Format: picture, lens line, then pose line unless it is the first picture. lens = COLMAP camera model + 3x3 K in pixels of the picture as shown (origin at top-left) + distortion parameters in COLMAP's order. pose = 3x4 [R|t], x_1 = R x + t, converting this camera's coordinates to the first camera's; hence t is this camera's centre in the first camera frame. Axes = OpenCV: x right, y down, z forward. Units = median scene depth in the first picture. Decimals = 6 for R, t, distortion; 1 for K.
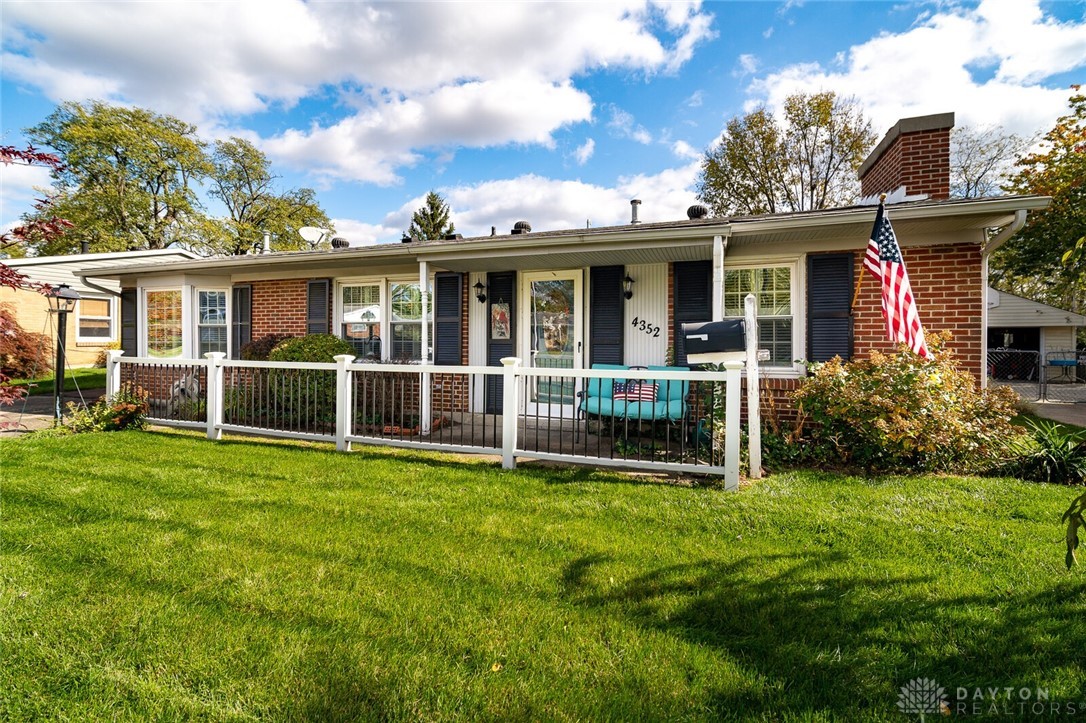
lens RADIAL K [[471.2, 0, 543.9], [0, 471.2, 353.9], [0, 0, 1]] dist [0.002211, 0.000287]
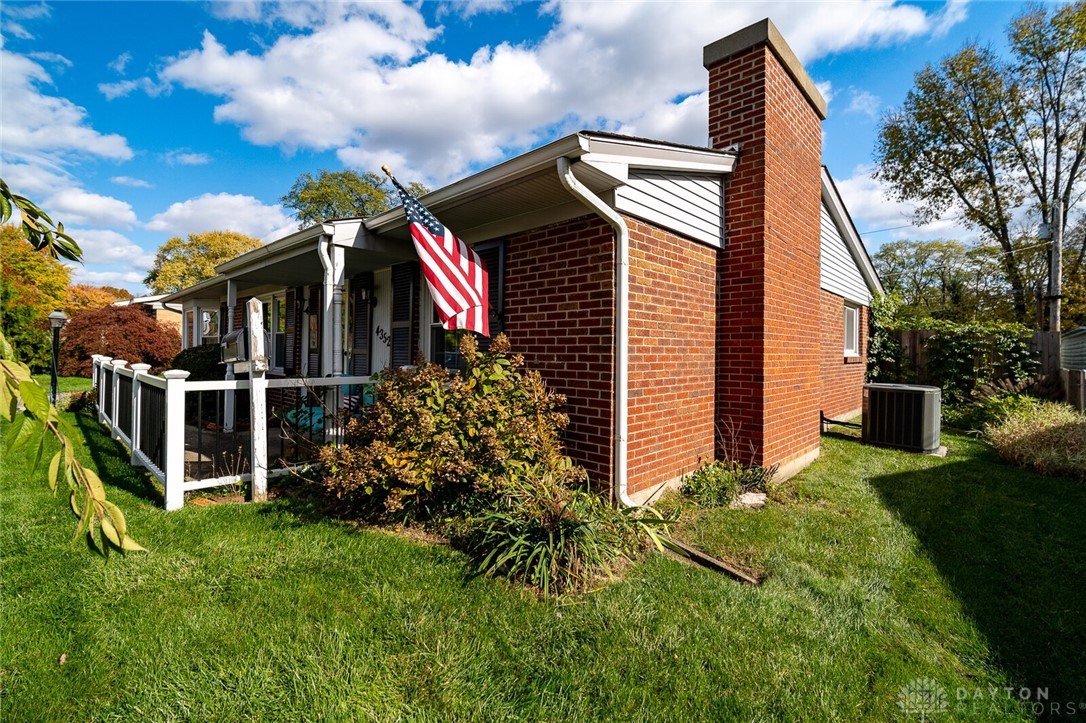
lens RADIAL K [[471.2, 0, 543.9], [0, 471.2, 353.9], [0, 0, 1]] dist [0.002211, 0.000287]
pose [[0.912864, 0.009704, -0.408148, 0.186437], [-0.019302, 0.999625, -0.019403, -0.001882], [0.407807, 0.025590, 0.912709, 0.056475]]
